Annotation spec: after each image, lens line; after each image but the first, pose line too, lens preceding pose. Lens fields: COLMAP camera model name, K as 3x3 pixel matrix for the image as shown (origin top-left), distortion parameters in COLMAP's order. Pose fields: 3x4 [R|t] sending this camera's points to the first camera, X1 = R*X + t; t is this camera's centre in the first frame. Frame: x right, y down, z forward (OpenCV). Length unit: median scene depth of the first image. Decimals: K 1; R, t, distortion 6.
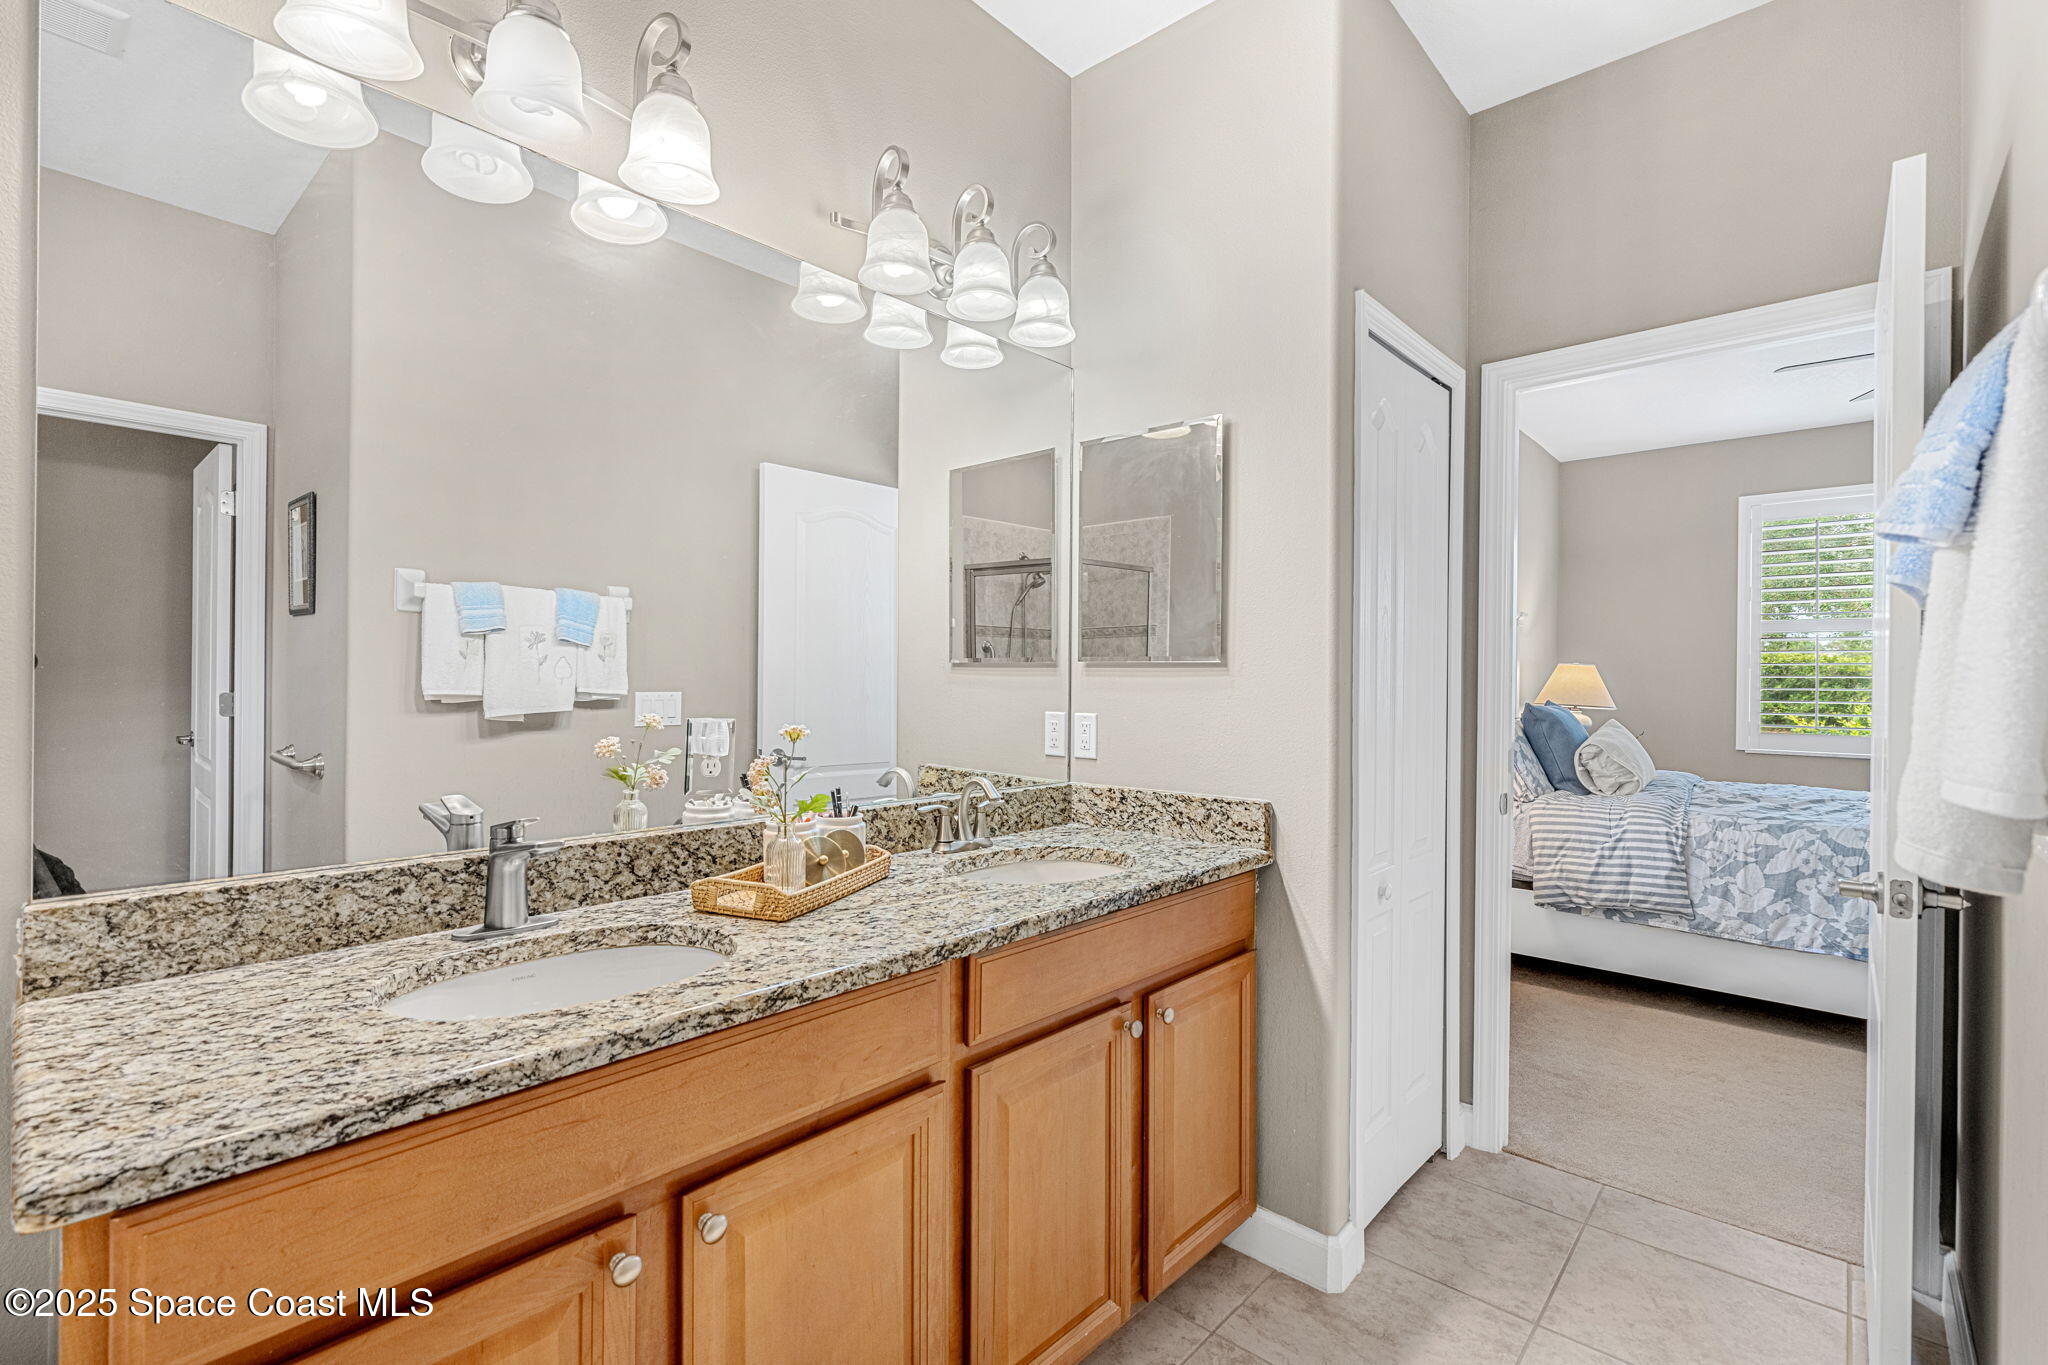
lens RADIAL K [[938.7, 0, 1017.9], [0, 938.7, 688.3], [0, 0, 1]] dist [-0.005016, 0.000803]
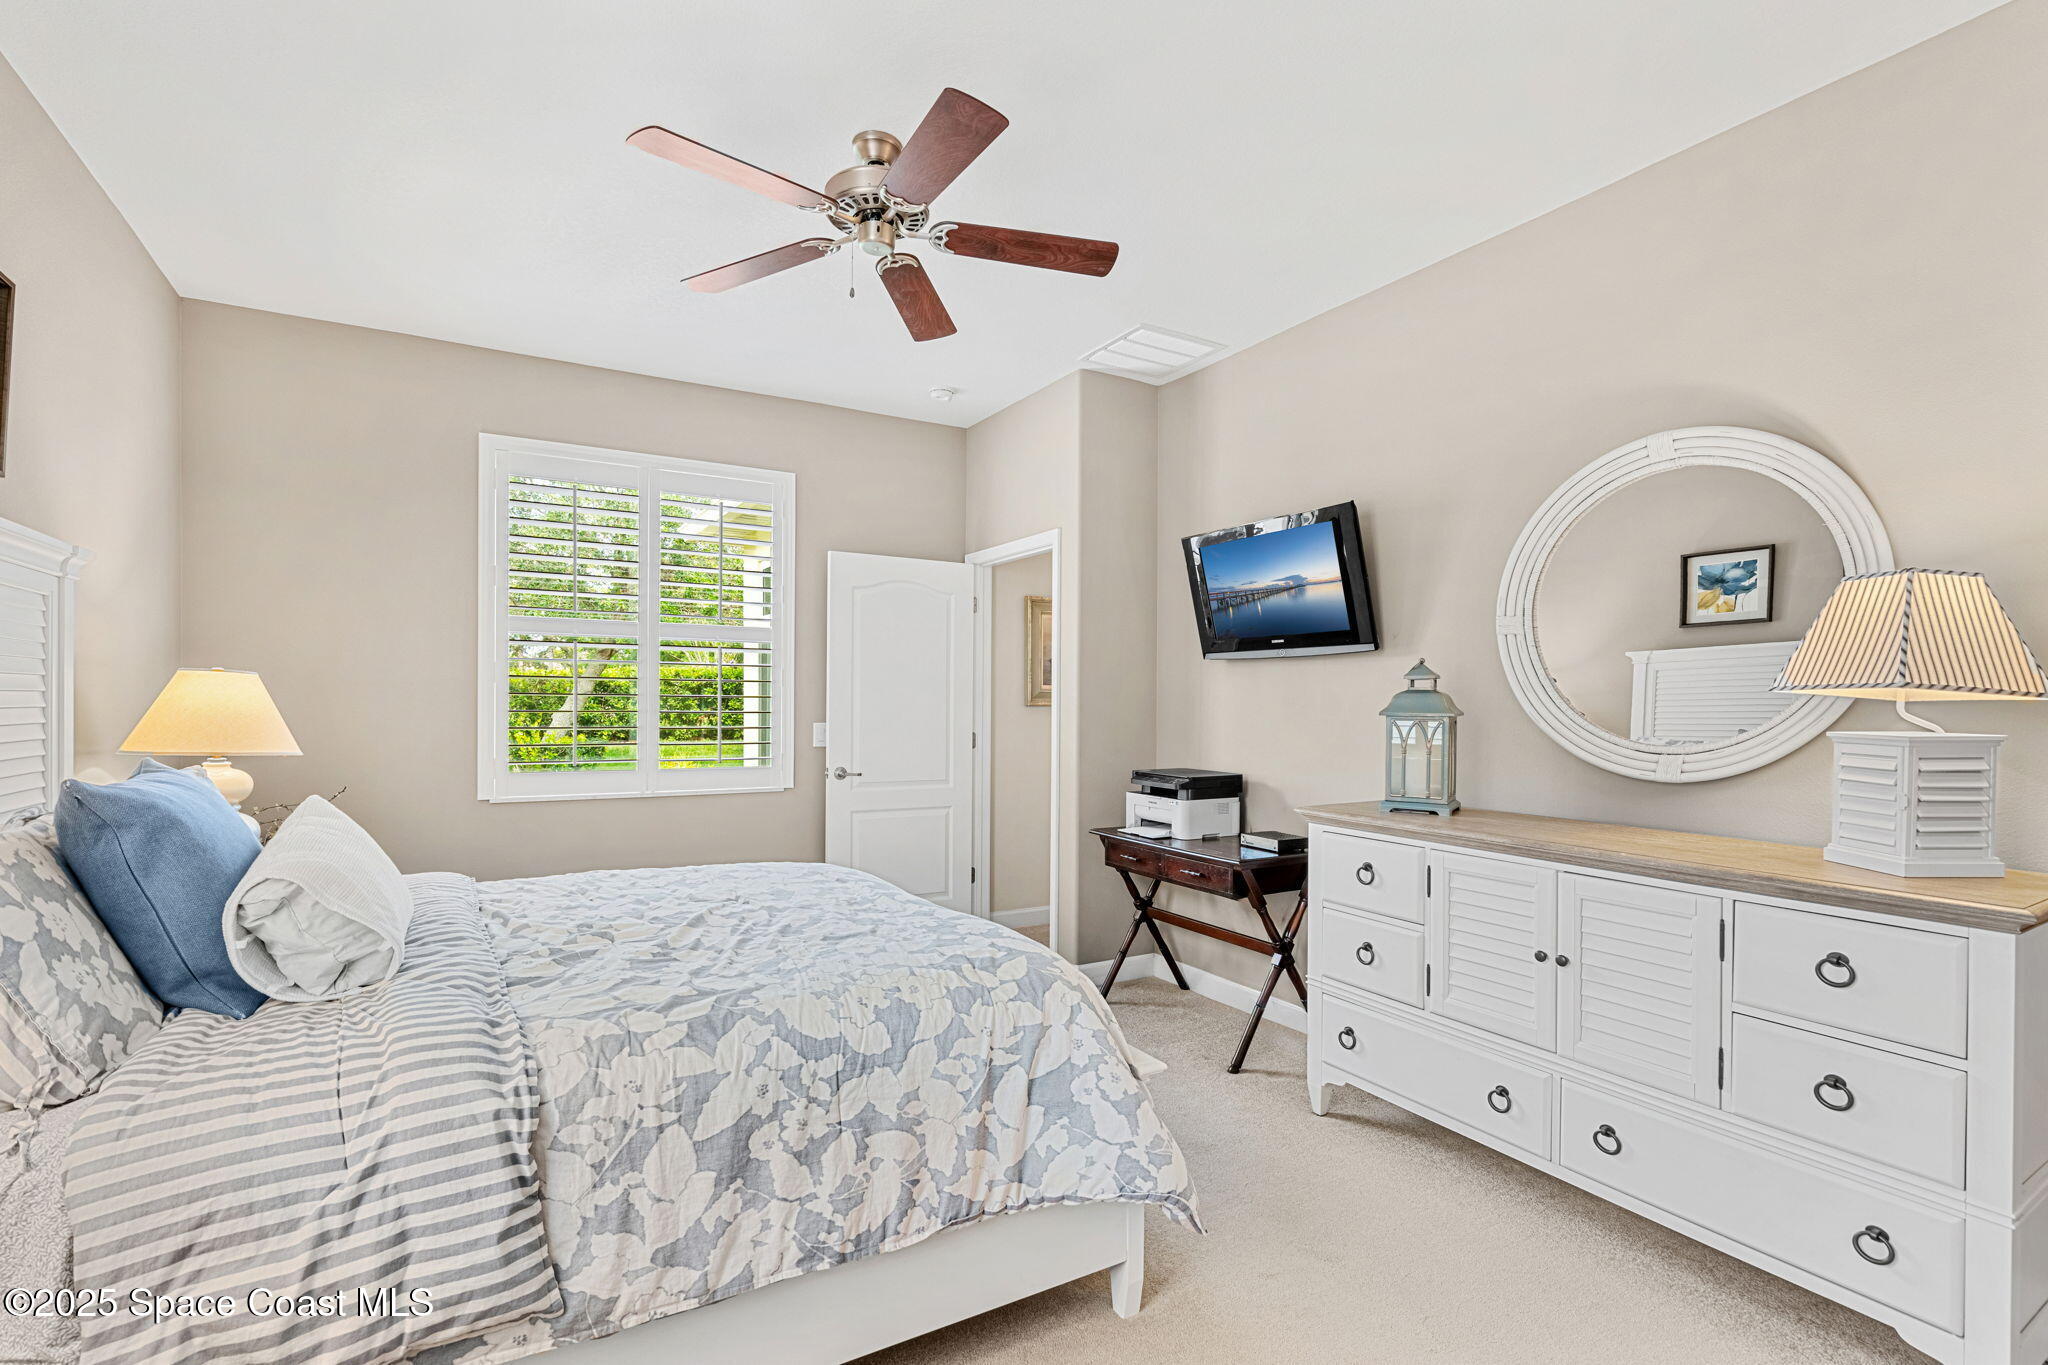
lens RADIAL K [[938.7, 0, 1006.4], [0, 938.7, 698.6], [0, 0, 1]] dist [-0.005016, 0.000803]
pose [[0.318491, -0.004046, 0.947917, 0.393263], [0.001447, 0.999992, 0.003782, -0.019274], [-0.947925, 0.000167, 0.318495, 0.676664]]
